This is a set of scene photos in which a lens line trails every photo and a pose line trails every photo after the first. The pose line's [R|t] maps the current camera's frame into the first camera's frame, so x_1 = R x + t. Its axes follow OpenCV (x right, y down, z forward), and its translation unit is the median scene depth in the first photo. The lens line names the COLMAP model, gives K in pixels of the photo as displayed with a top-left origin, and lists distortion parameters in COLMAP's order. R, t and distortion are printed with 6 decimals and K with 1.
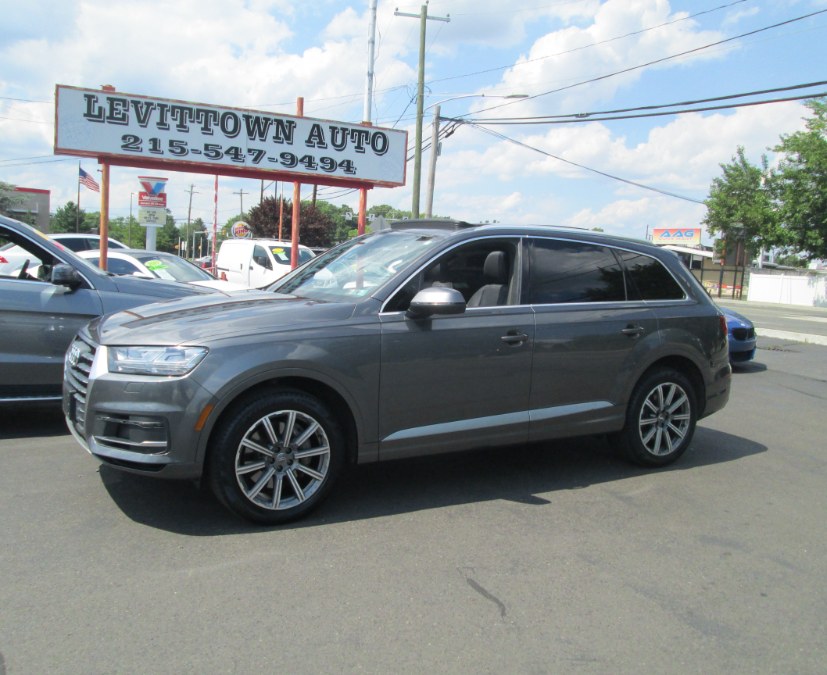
lens RADIAL K [[755.5, 0, 377.7], [0, 755.5, 329.2], [0, 0, 1]] dist [-0.033086, 0.000000]
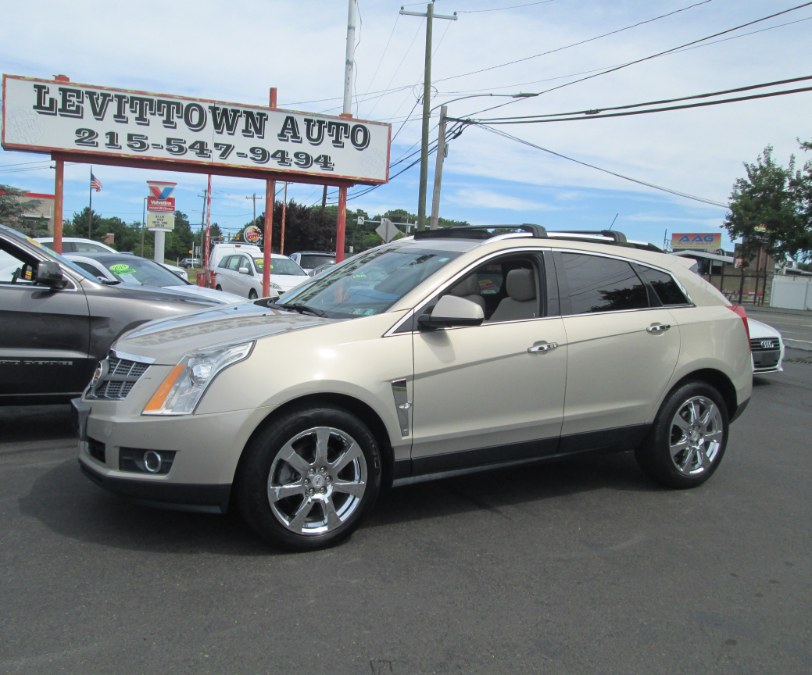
lens RADIAL K [[757.4, 0, 362.6], [0, 757.4, 329.6], [0, 0, 1]] dist [-0.037873, 0.000000]
pose [[0.999202, 0.002825, -0.039845, 0.046064], [-0.003079, 0.999975, -0.006300, -0.005814], [0.039827, 0.006417, 0.999186, 0.084064]]
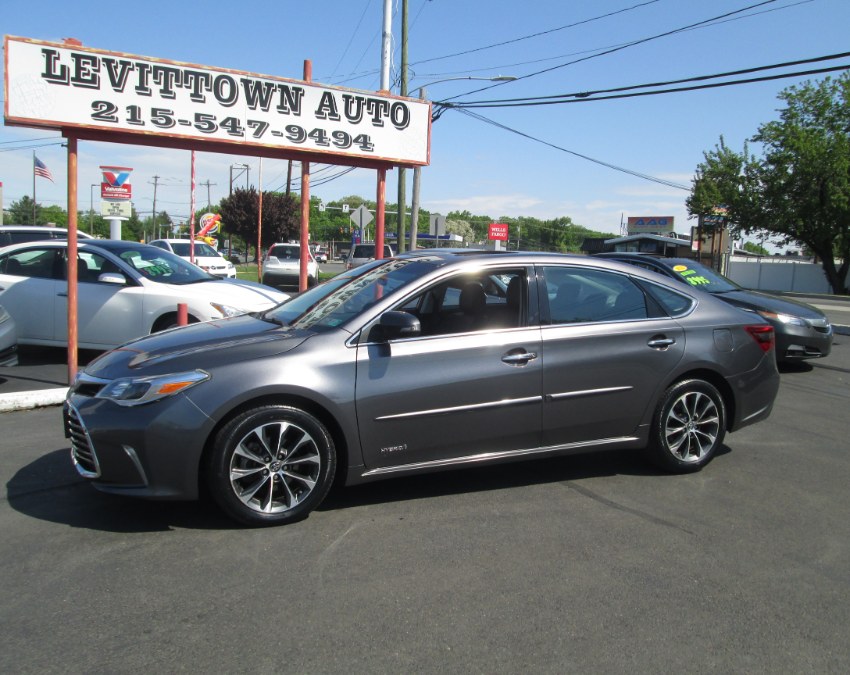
lens RADIAL K [[754.6, 0, 421.2], [0, 754.6, 335.4], [0, 0, 1]] dist [-0.052068, 0.037688]
pose [[0.995302, -0.023046, 0.094037, -0.063781], [0.021149, 0.999553, 0.021111, -0.014719], [-0.094482, -0.019023, 0.995345, 0.150424]]
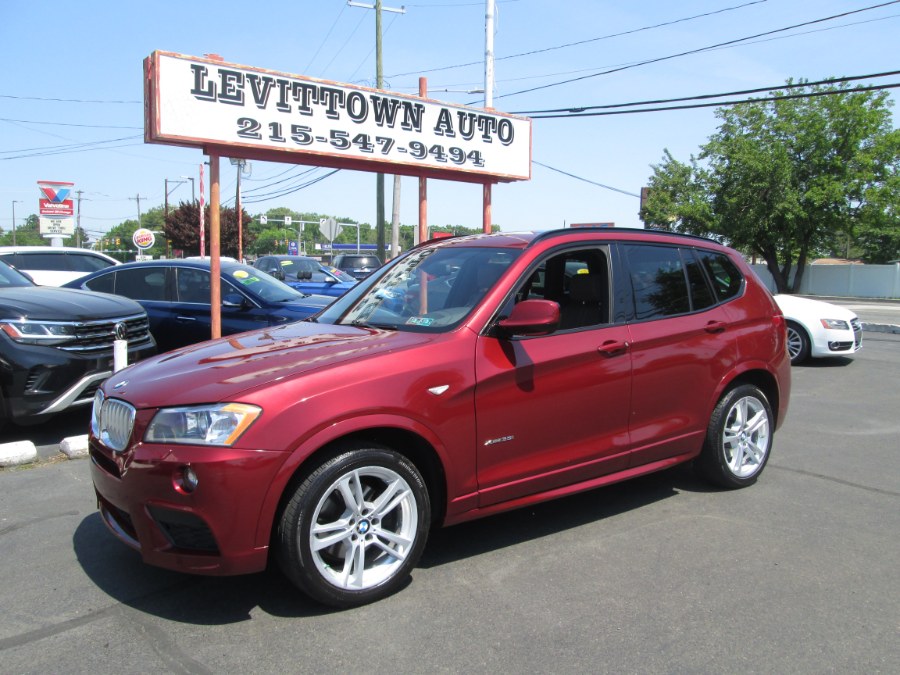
lens RADIAL K [[758.3, 0, 455.0], [0, 758.3, 338.5], [0, 0, 1]] dist [-0.068340, 0.057241]
pose [[0.972455, -0.058299, 0.225682, -0.285377], [0.056020, 0.998293, 0.016495, -0.025614], [-0.226259, -0.003398, 0.974061, 0.166506]]
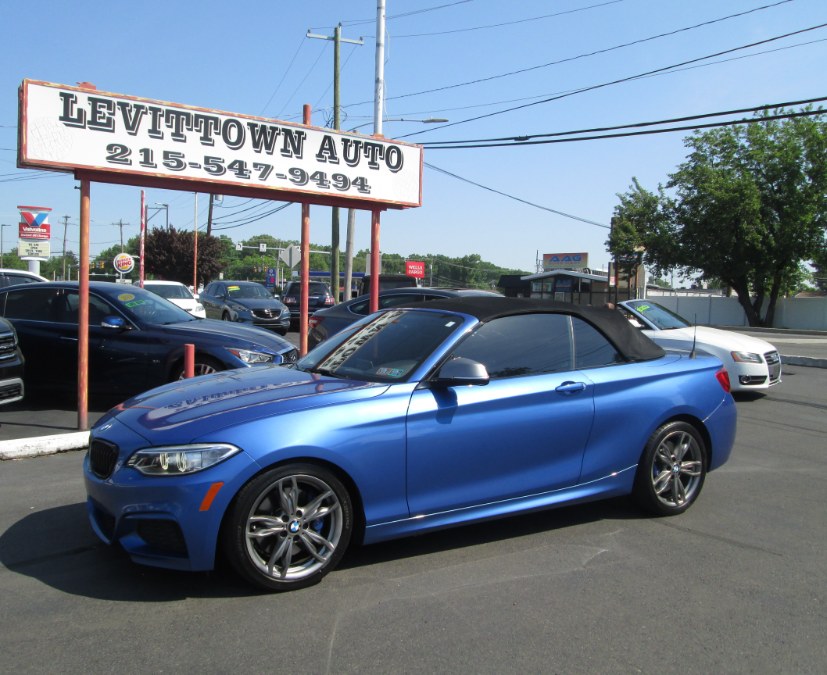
lens RADIAL K [[755.5, 0, 379.1], [0, 755.5, 337.9], [0, 0, 1]] dist [-0.033086, 0.000000]
pose [[0.987217, -0.032192, 0.156095, -0.169560], [0.036362, 0.999052, -0.023929, -0.018216], [-0.155177, 0.029299, 0.987452, 0.149133]]
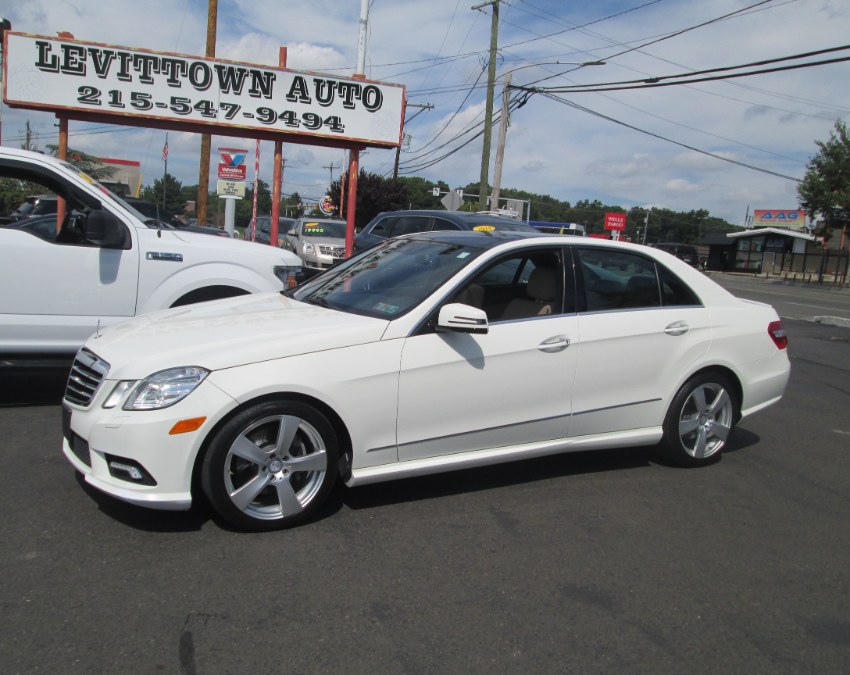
lens RADIAL K [[754.6, 0, 398.2], [0, 754.6, 337.3], [0, 0, 1]] dist [-0.052068, 0.037688]
pose [[0.994940, 0.031647, -0.095359, 0.137309], [-0.027737, 0.998730, 0.042058, 0.000763], [0.096569, -0.039200, 0.994554, 0.102978]]
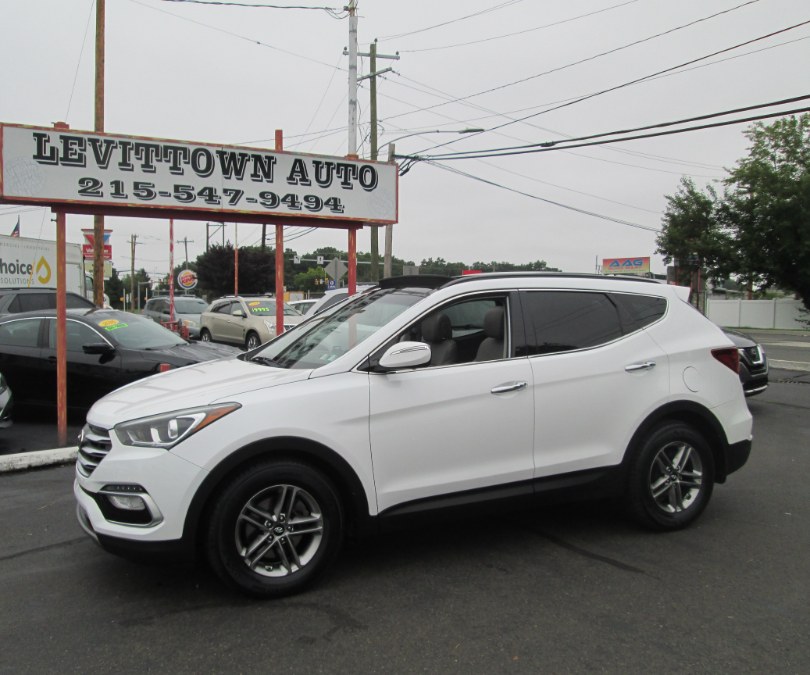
lens RADIAL K [[755.6, 0, 360.0], [0, 755.6, 336.5], [0, 0, 1]] dist [-0.037873, 0.000000]
pose [[0.997755, -0.048858, 0.045805, -0.061274], [0.050864, 0.997749, -0.043699, -0.021098], [-0.043567, 0.045931, 0.997994, 0.122799]]
